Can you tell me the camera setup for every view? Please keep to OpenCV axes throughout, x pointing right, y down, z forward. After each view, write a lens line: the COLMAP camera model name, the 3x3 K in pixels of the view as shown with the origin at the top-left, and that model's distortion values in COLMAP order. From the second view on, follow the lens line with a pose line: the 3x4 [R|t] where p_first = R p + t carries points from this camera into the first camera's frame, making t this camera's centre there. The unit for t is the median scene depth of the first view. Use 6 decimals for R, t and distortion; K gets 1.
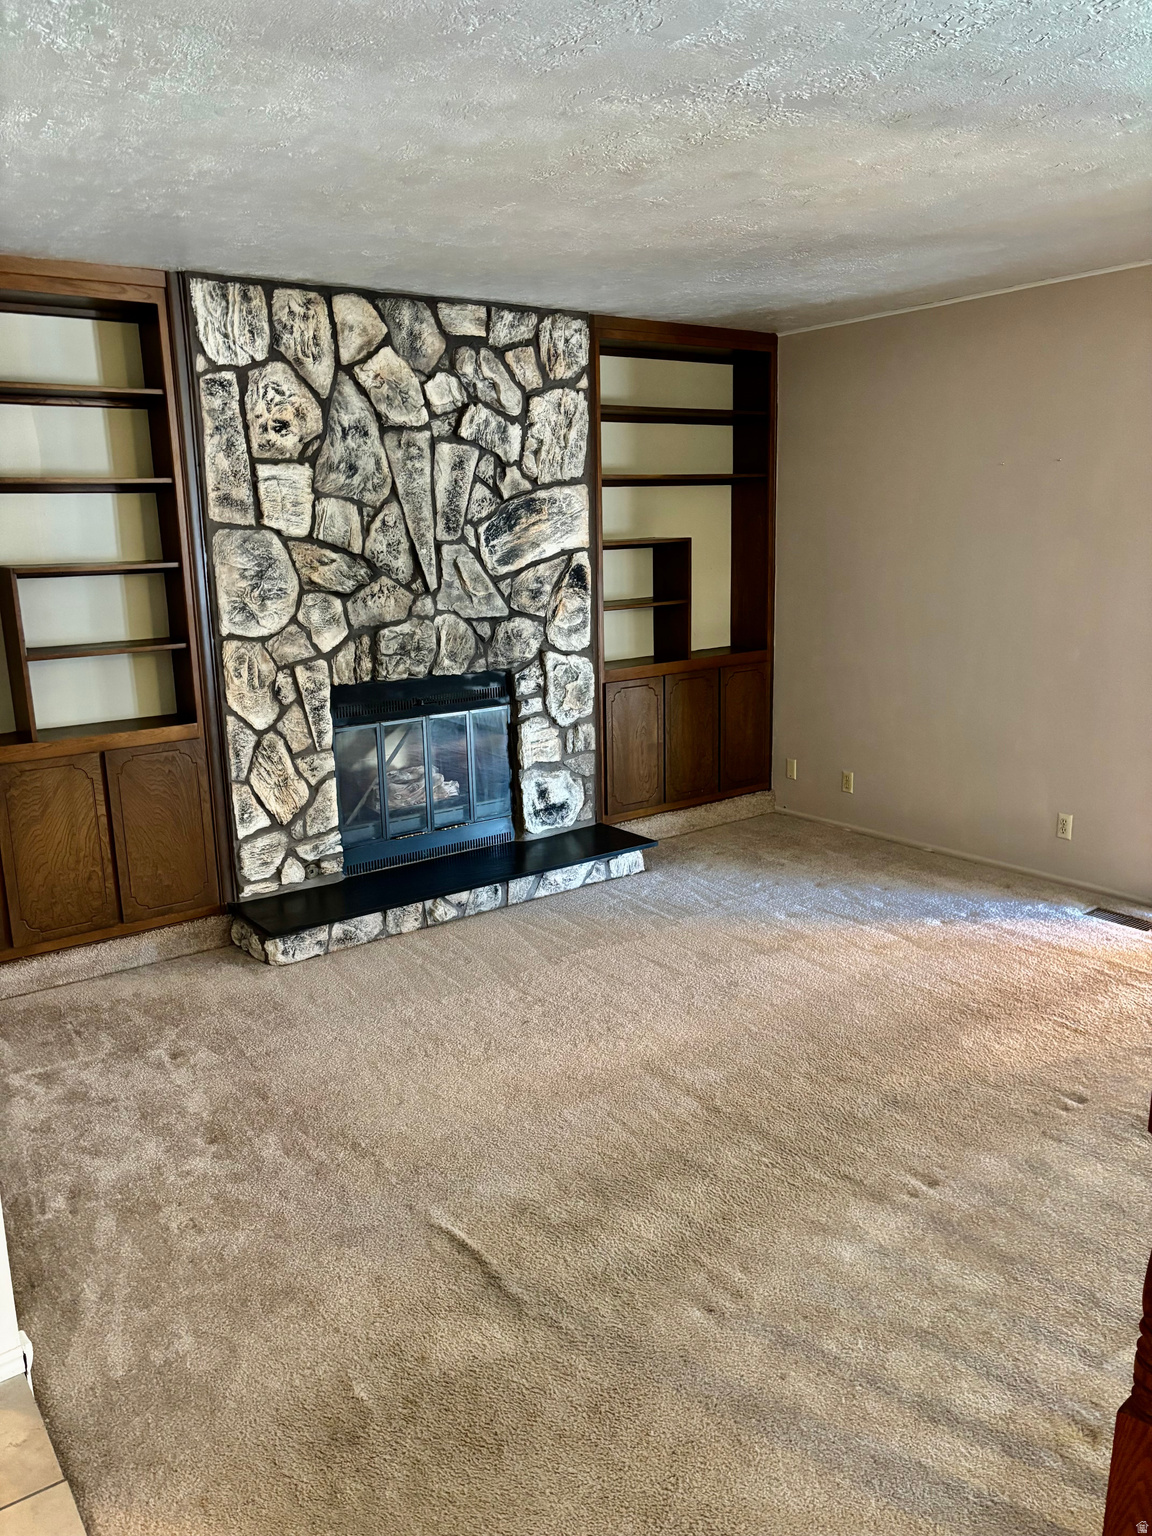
lens RADIAL K [[1149.6, 0, 574.0], [0, 1149.6, 770.1], [0, 0, 1]] dist [-0.002477, -0.000493]
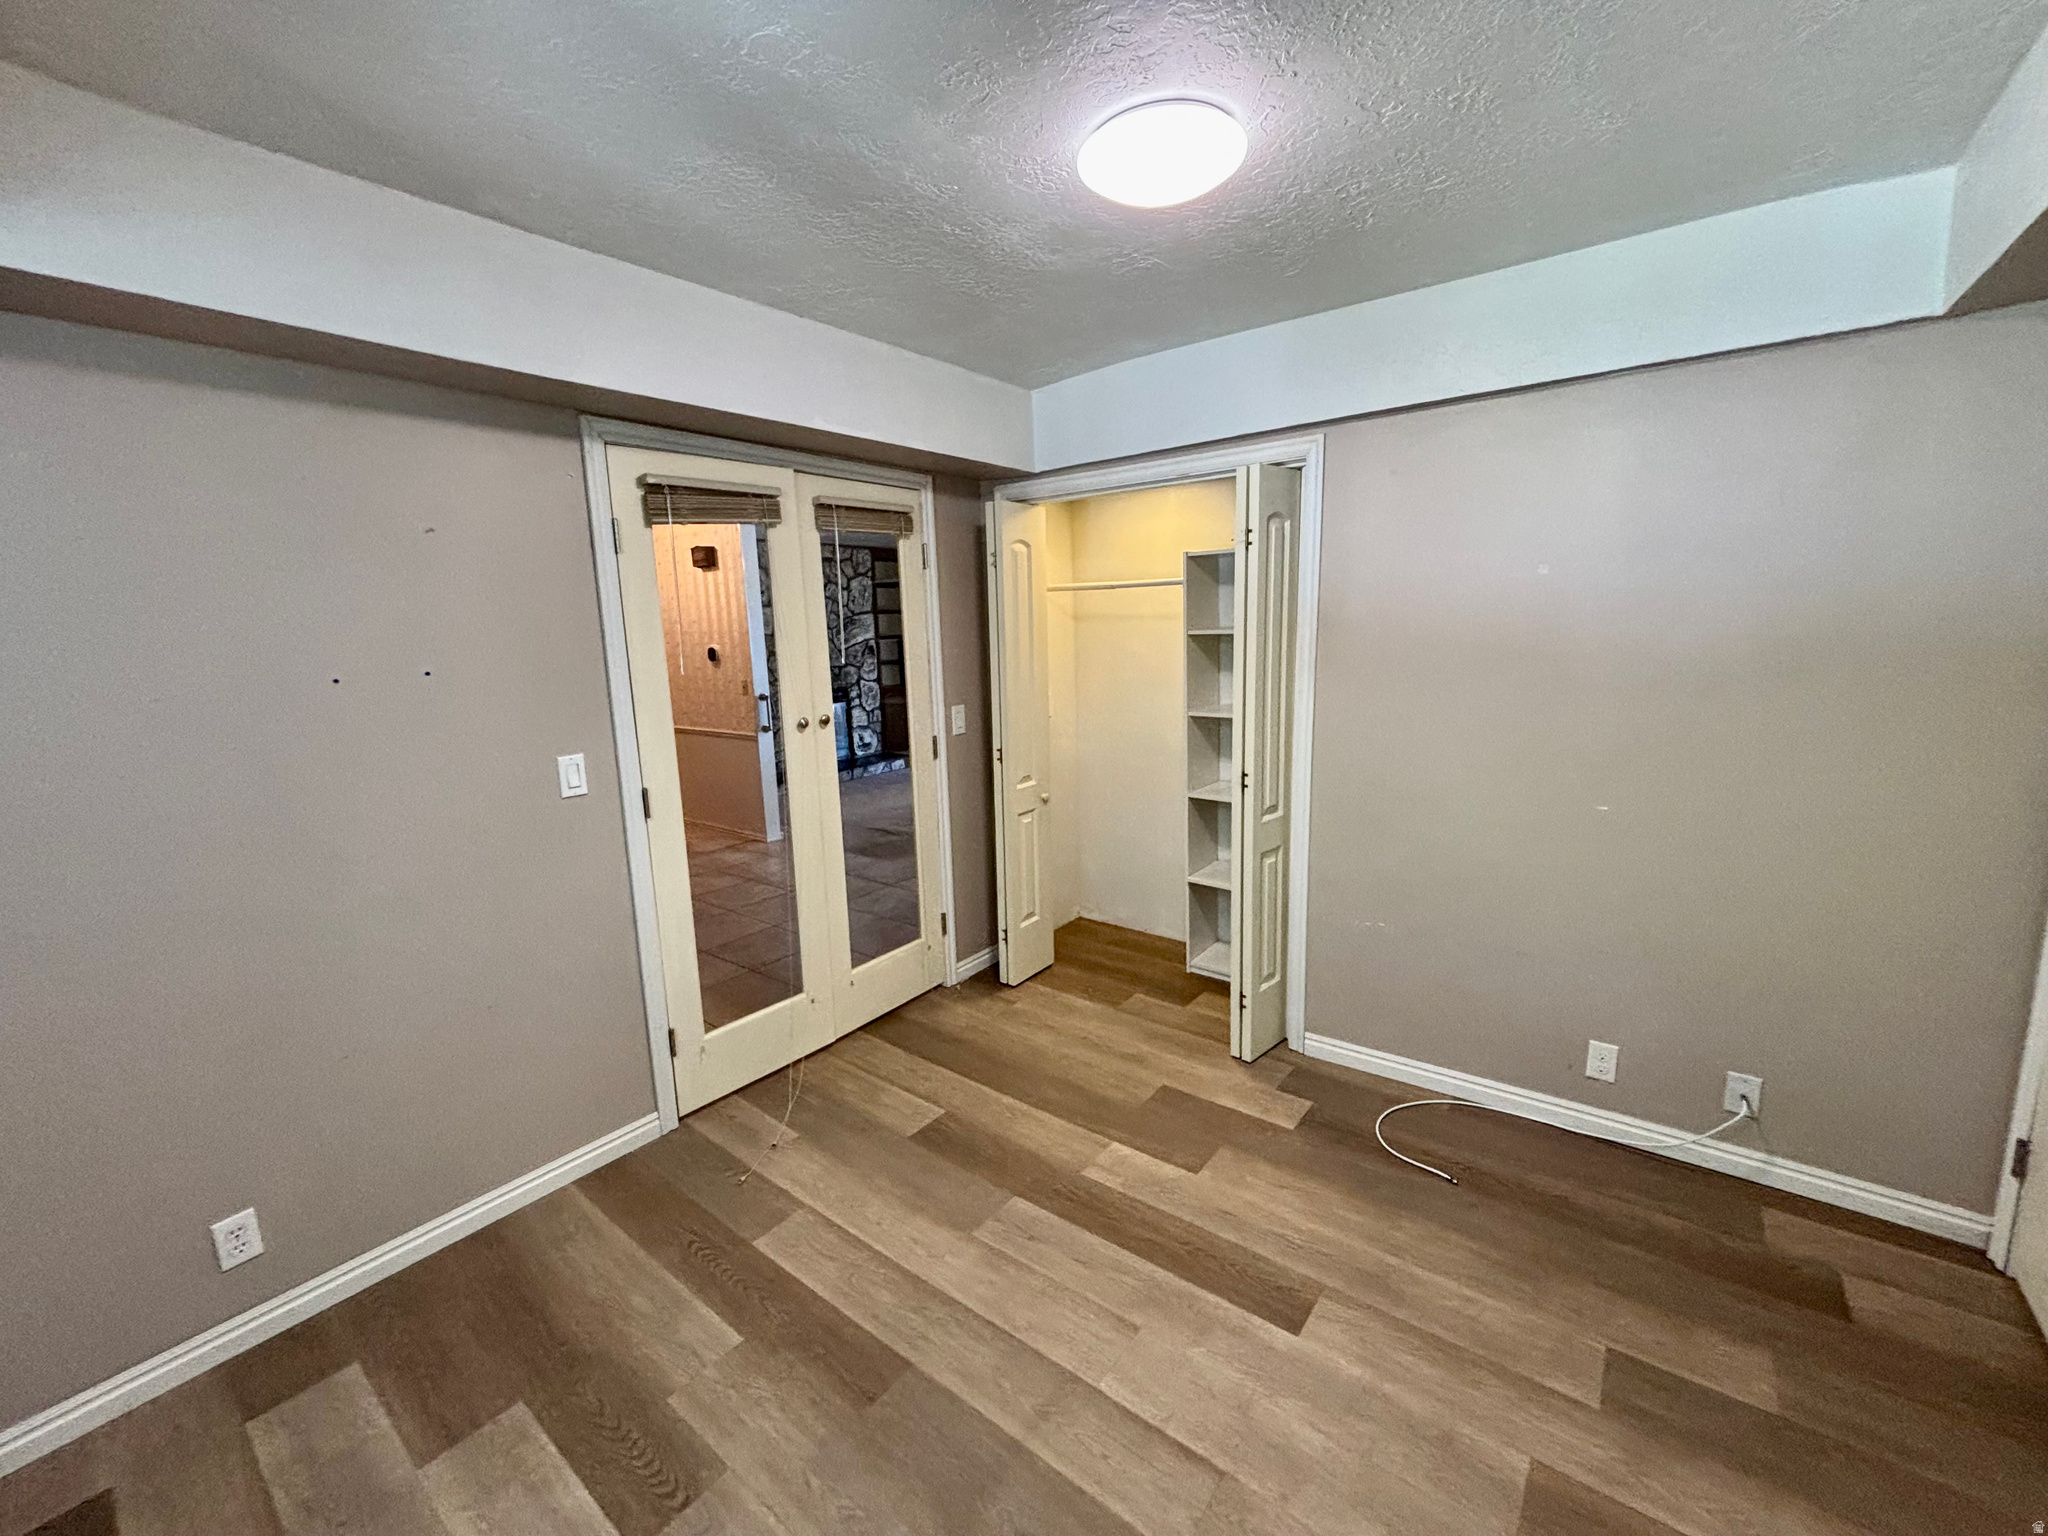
lens RADIAL K [[829.9, 0, 1027.4], [0, 829.9, 765.0], [0, 0, 1]] dist [0.003102, 0.001756]
pose [[0.968542, -0.054977, 0.242702, -0.118925], [0.066914, 0.996907, -0.041211, 0.176492], [-0.239685, 0.056155, 0.969225, -0.808042]]
